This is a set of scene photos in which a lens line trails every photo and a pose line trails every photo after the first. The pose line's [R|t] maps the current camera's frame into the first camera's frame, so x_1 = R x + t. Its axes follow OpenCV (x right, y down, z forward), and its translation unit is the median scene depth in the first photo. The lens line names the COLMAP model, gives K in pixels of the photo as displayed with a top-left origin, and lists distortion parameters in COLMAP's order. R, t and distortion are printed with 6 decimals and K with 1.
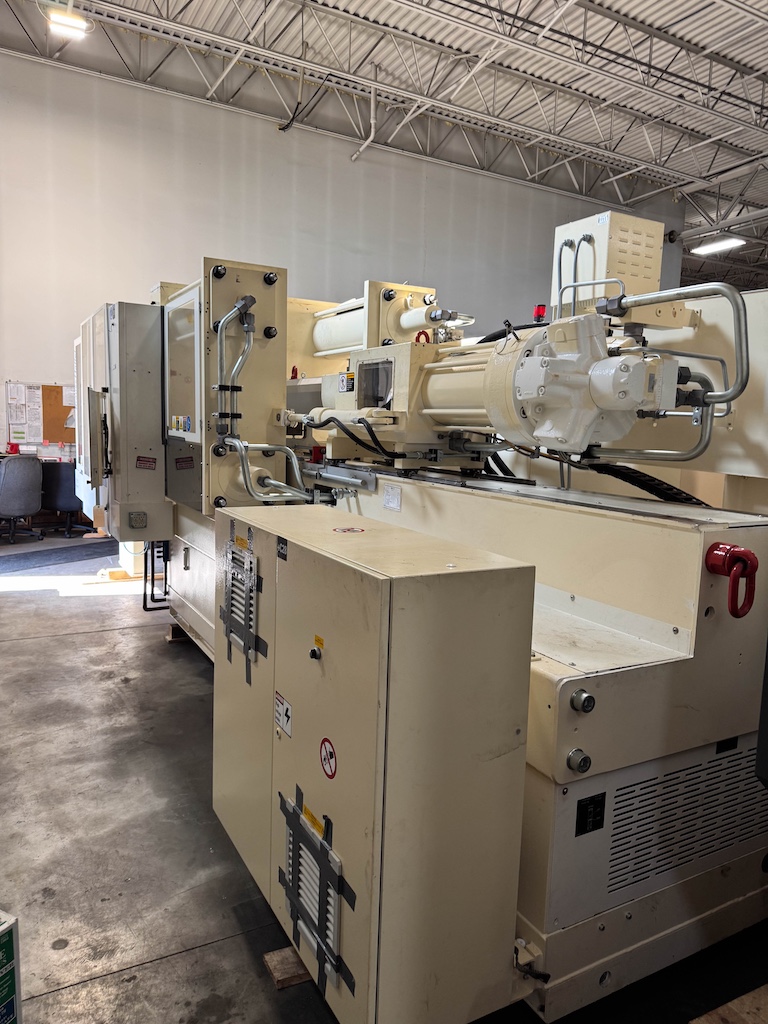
lens RADIAL K [[710.8, 0, 384.1], [0, 710.8, 519.5], [0, 0, 1]] dist [0.069931, -0.088140]
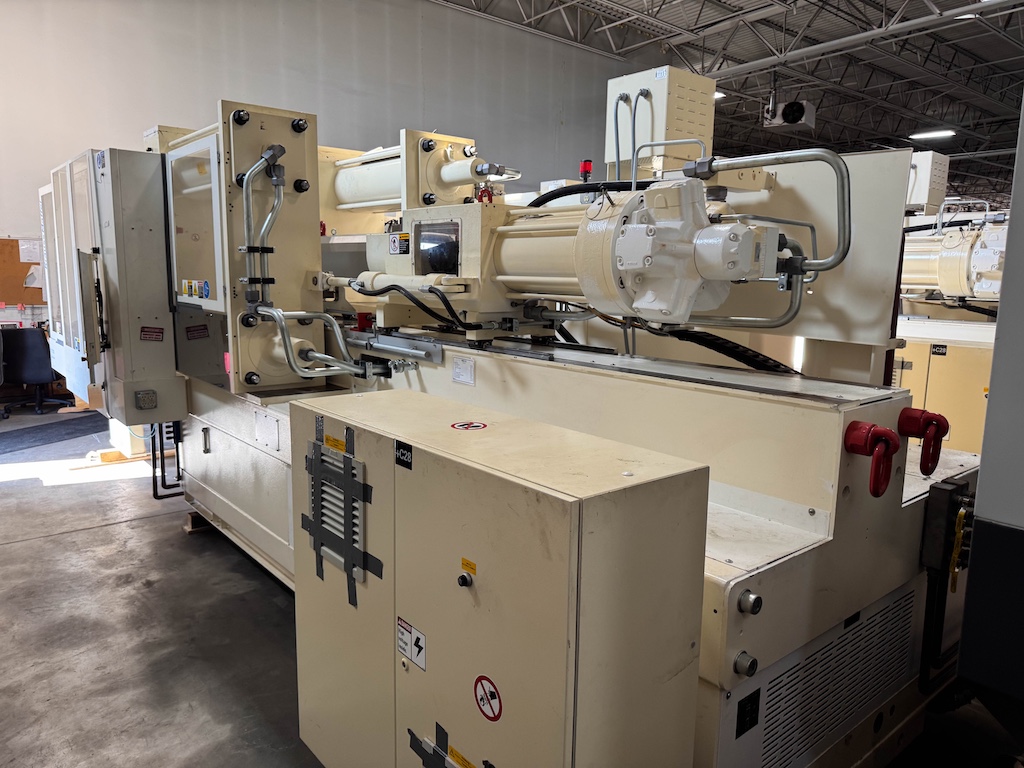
lens RADIAL K [[720.4, 0, 515.4], [0, 720.4, 391.4], [0, 0, 1]] dist [0.011986, -0.006489]
pose [[0.981155, -0.046521, 0.187539, -0.058092], [0.039967, 0.998456, 0.038578, -0.022202], [-0.189045, -0.030355, 0.981499, 0.041550]]
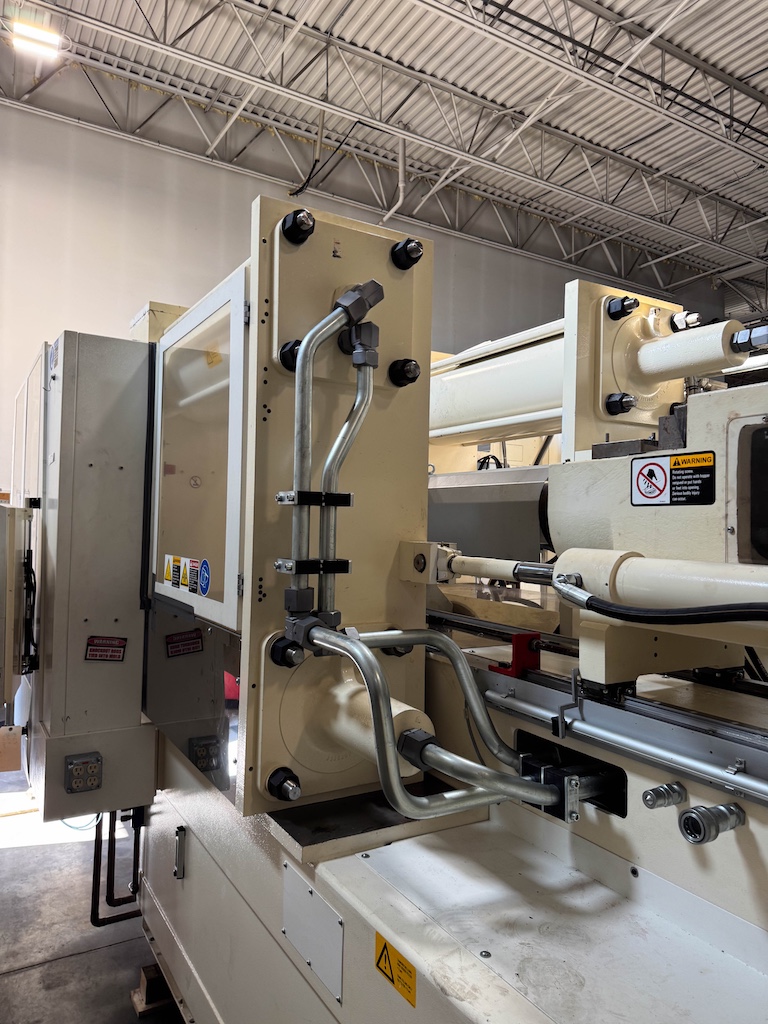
lens RADIAL K [[723.1, 0, 389.8], [0, 723.1, 514.8], [0, 0, 1]] dist [0.089391, -0.130049]
pose [[0.999318, -0.008944, 0.035824, -0.138117], [0.014131, 0.988996, -0.147265, -0.082738], [-0.034113, 0.147671, 0.988448, 0.430237]]
